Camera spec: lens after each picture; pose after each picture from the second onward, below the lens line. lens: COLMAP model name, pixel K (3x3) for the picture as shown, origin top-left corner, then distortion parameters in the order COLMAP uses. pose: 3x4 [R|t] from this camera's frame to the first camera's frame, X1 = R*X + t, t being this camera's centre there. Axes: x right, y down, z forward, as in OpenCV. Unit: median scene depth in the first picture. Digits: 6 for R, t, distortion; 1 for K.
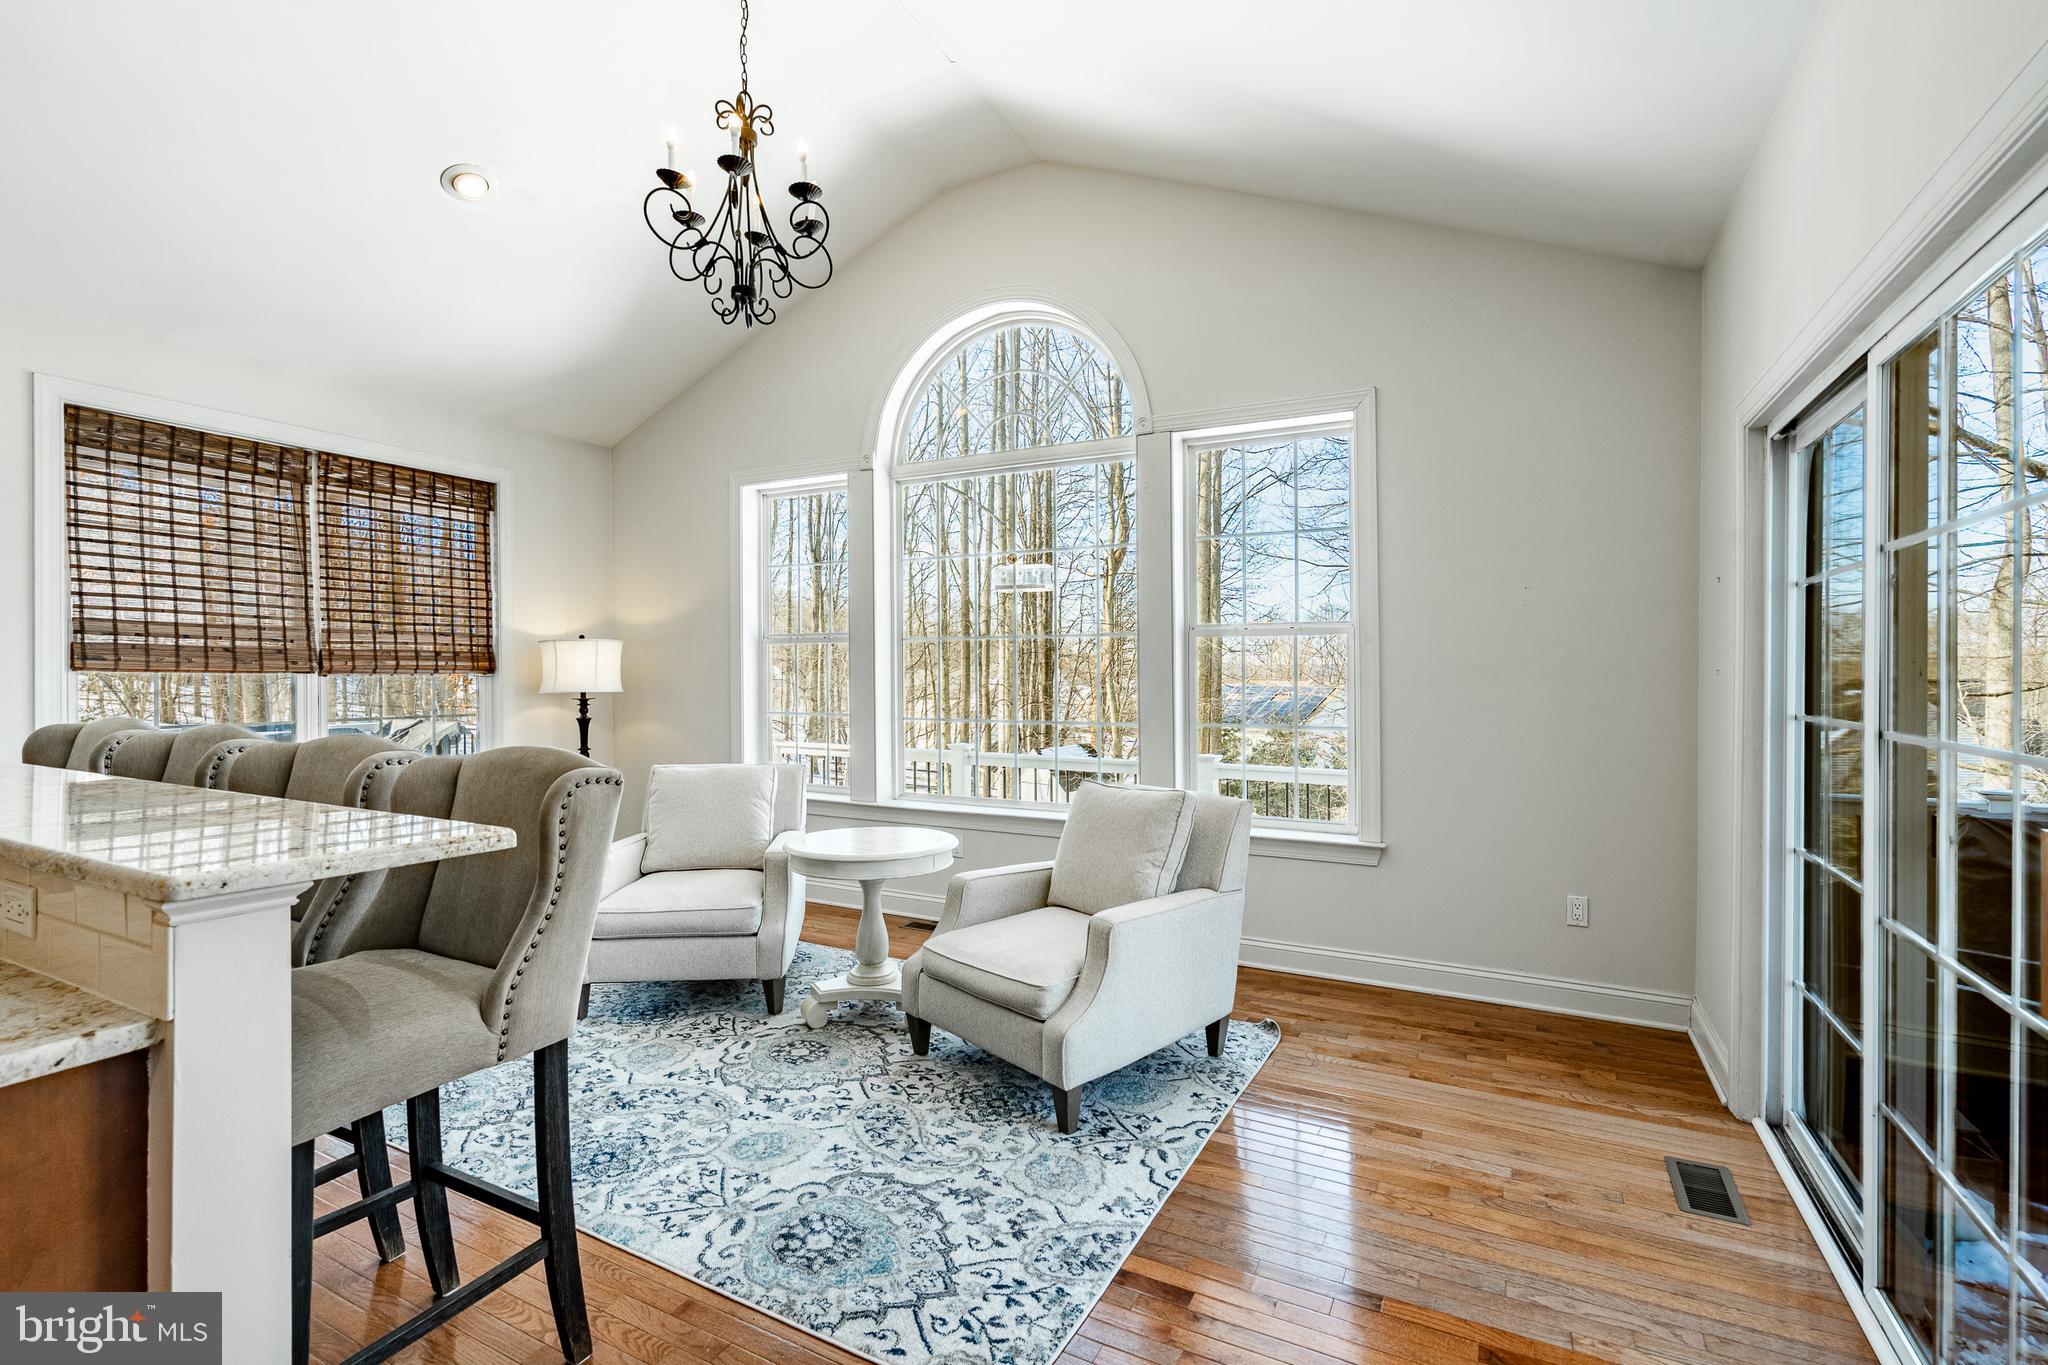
lens RADIAL K [[931.5, 0, 1024.6], [0, 931.5, 680.0], [0, 0, 1]] dist [0.000549, 0.000393]
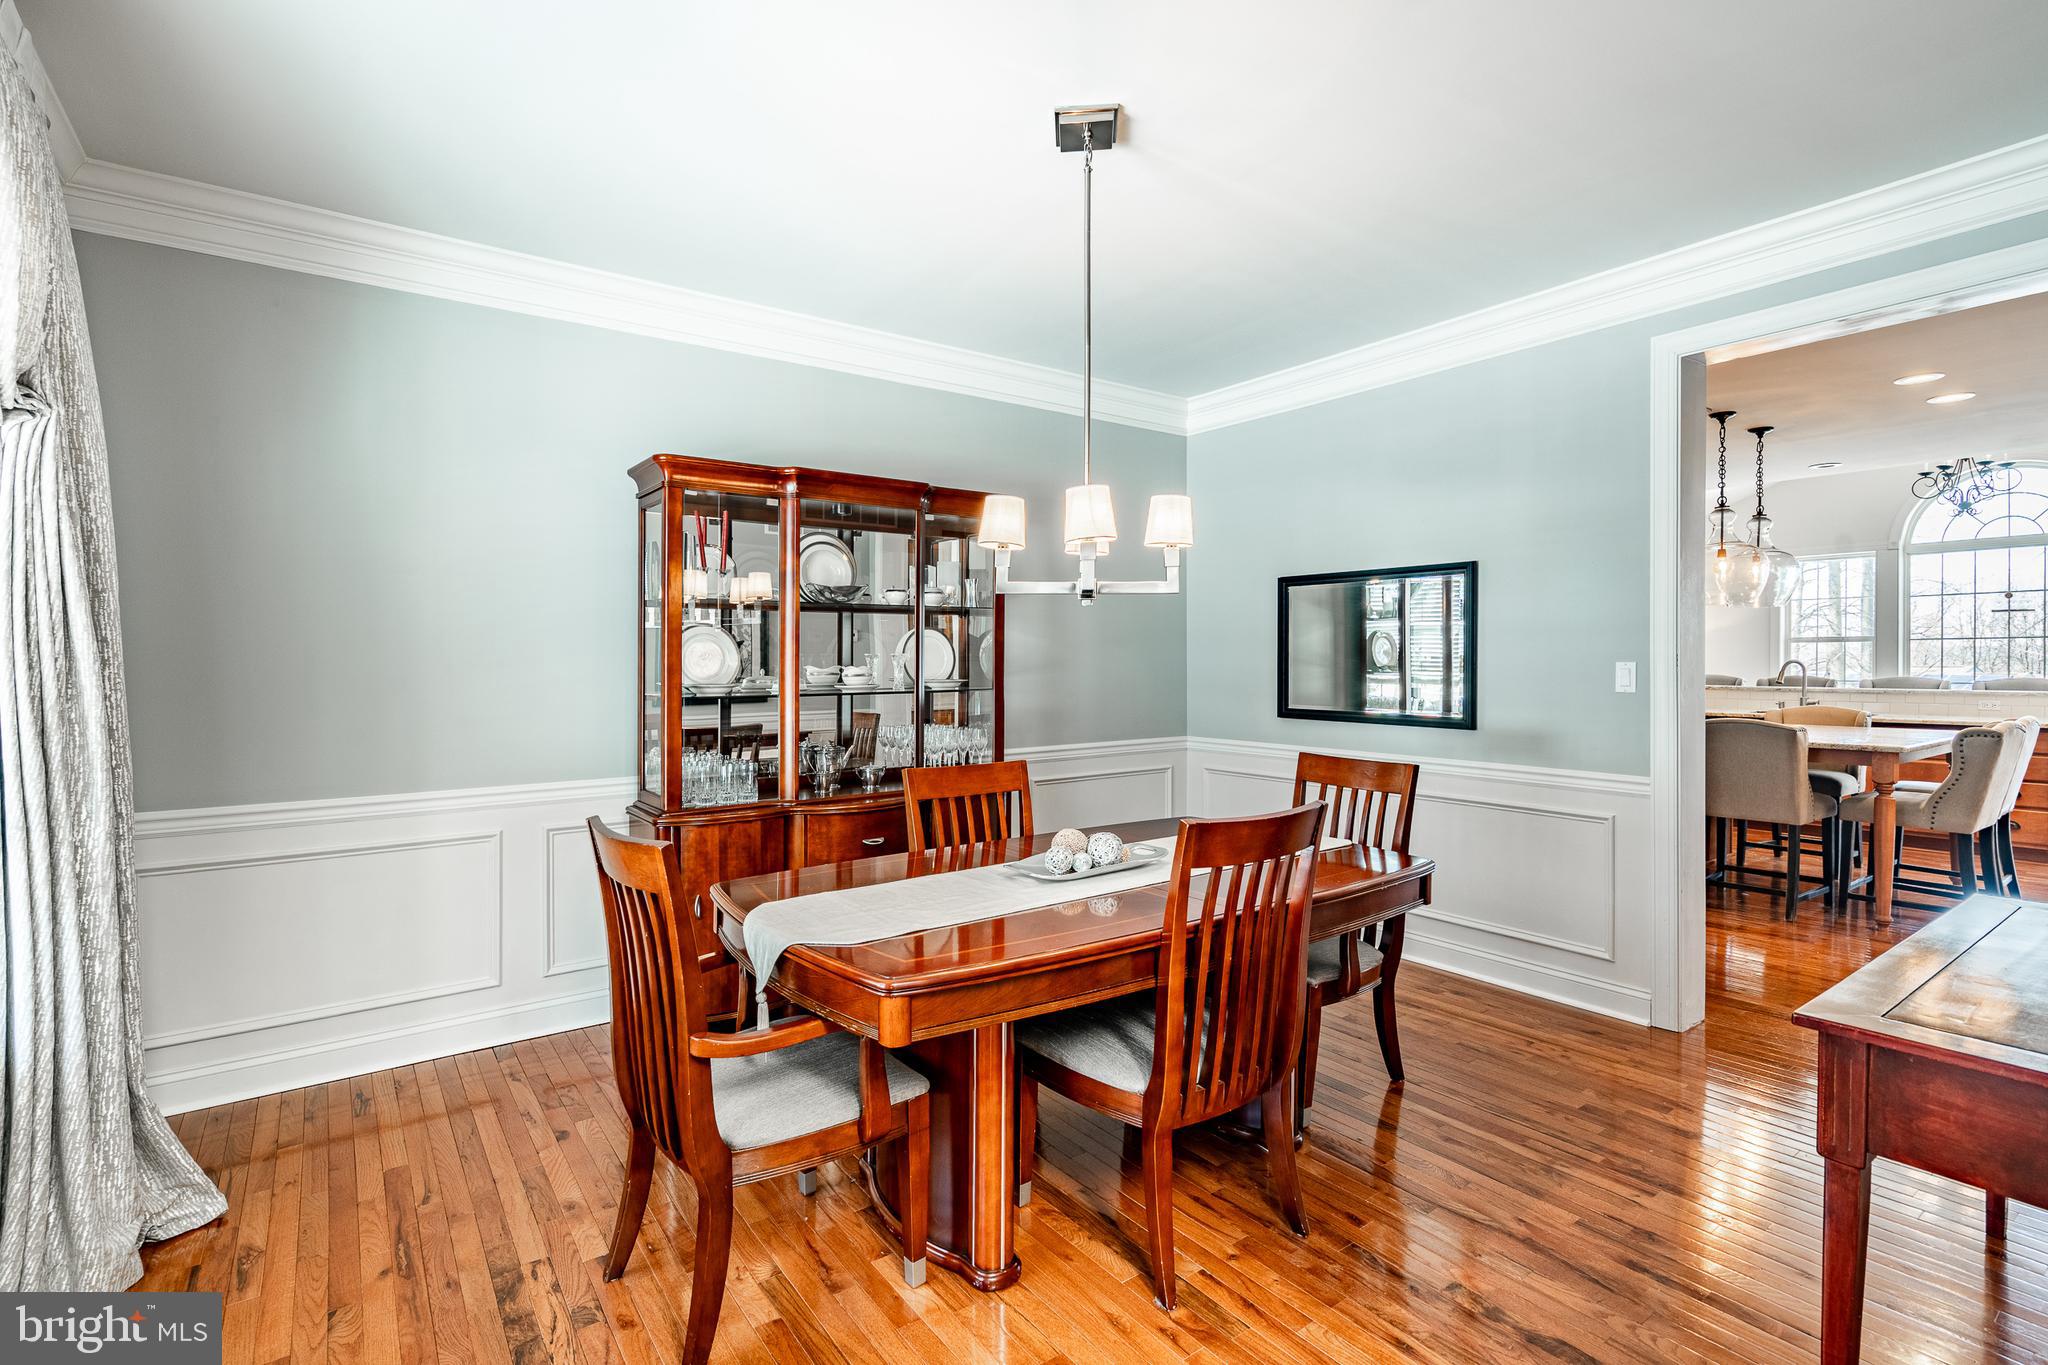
lens RADIAL K [[955.9, 0, 1021.8], [0, 955.9, 657.1], [0, 0, 1]] dist [0.001653, 0.000360]
pose [[0.894746, -0.000057, -0.446576, -1.140467], [-0.003572, 0.999967, -0.007283, 0.013896], [0.446562, 0.008112, 0.894716, -1.948230]]
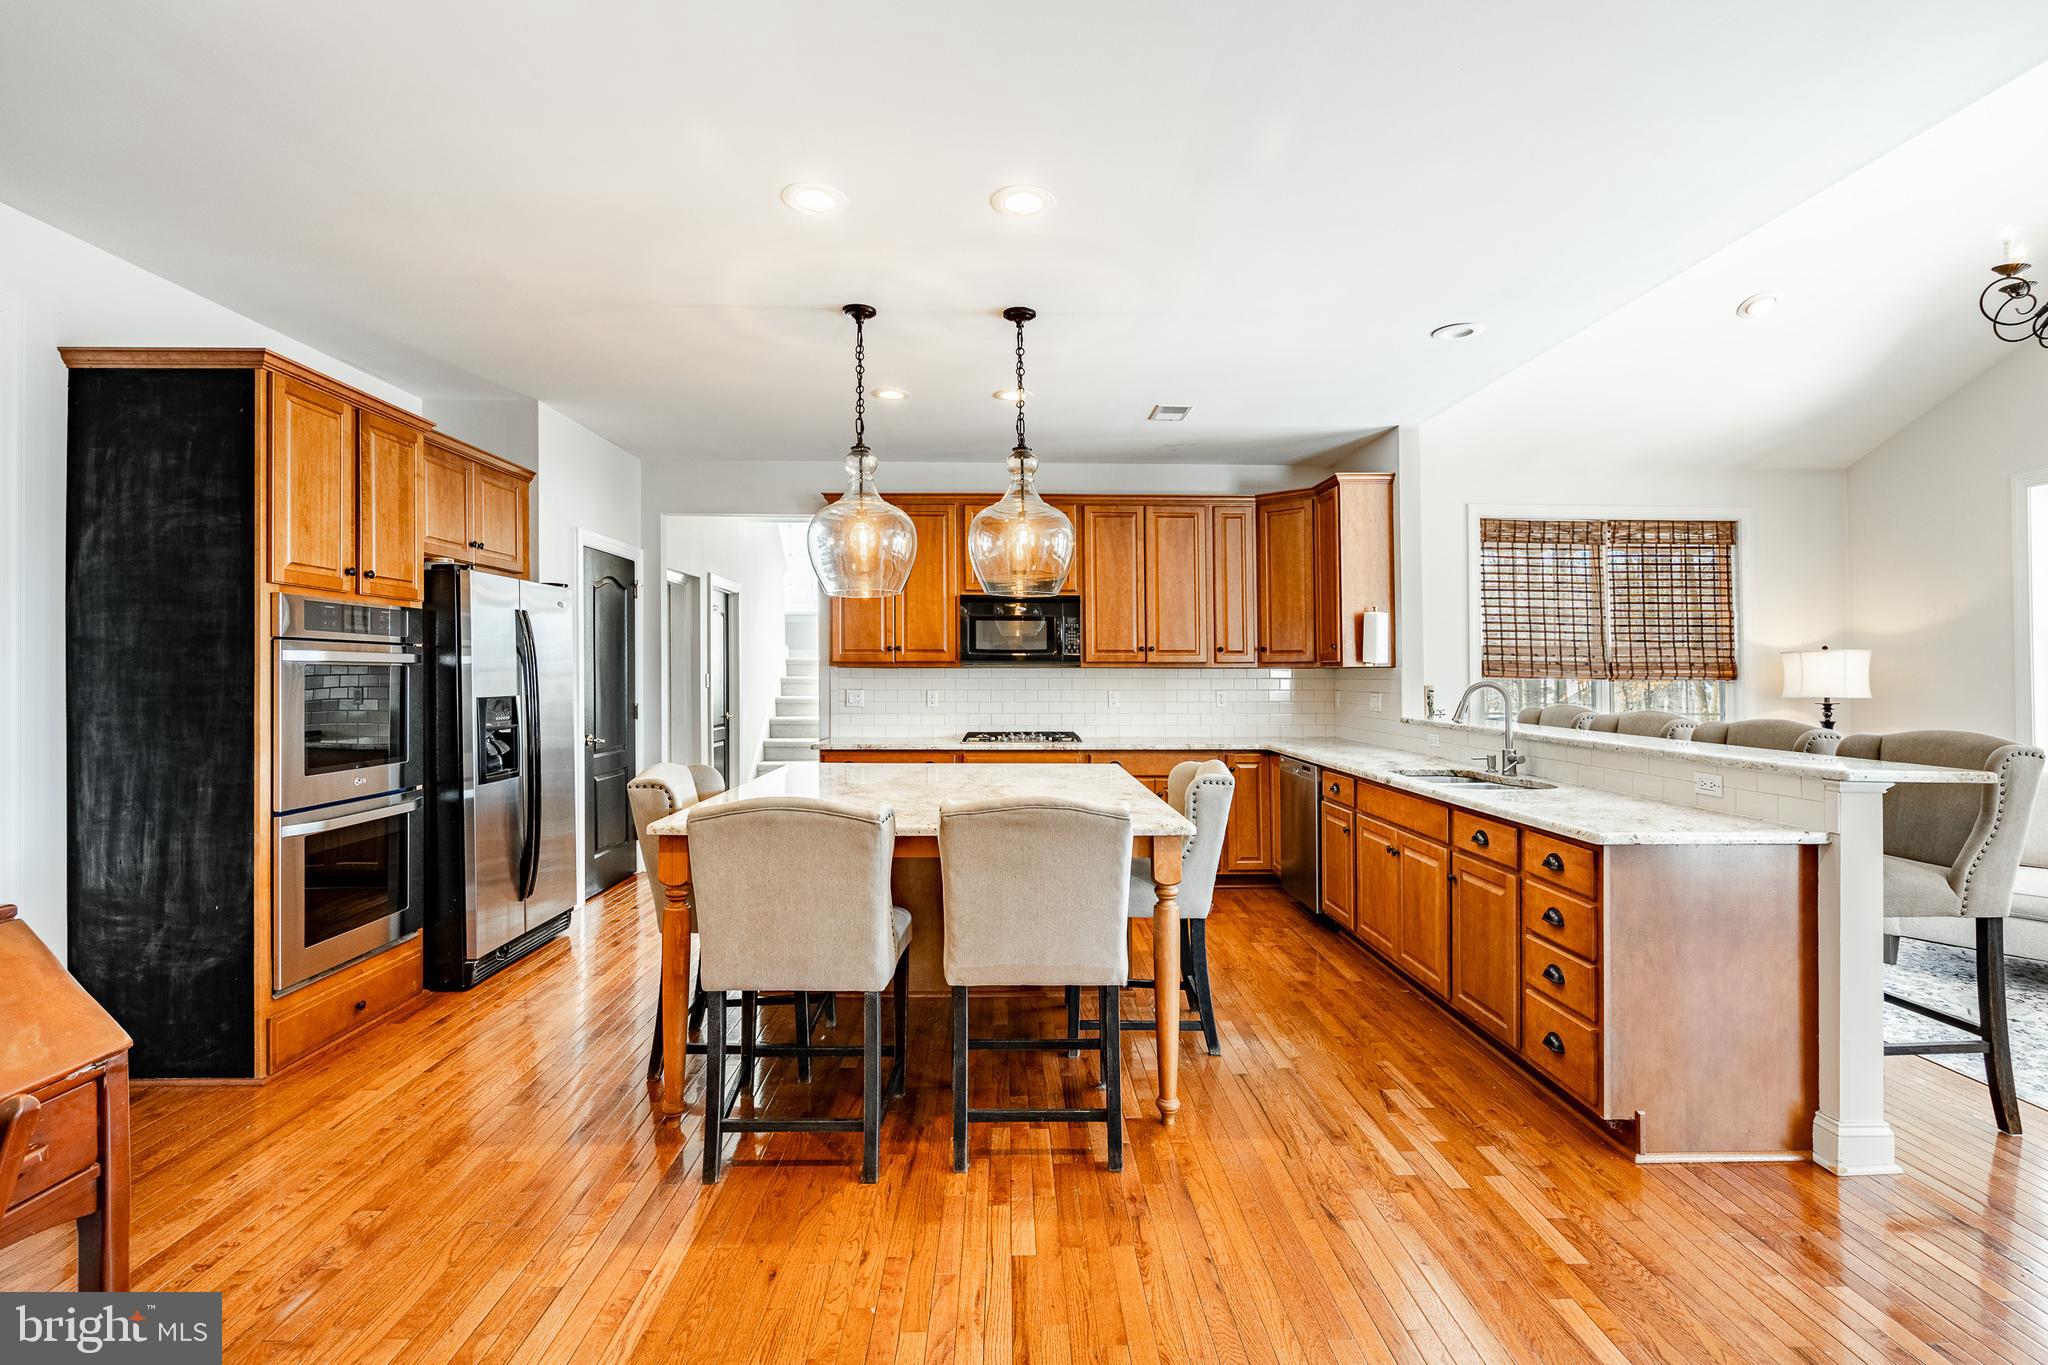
lens RADIAL K [[927.8, 0, 1029.8], [0, 927.8, 663.5], [0, 0, 1]] dist [0.000557, 0.000553]
pose [[0.494910, -0.008025, -0.868907, 0.024335], [-0.011886, 0.999801, -0.016003, 0.002089], [0.868863, 0.018248, 0.494717, -0.530489]]
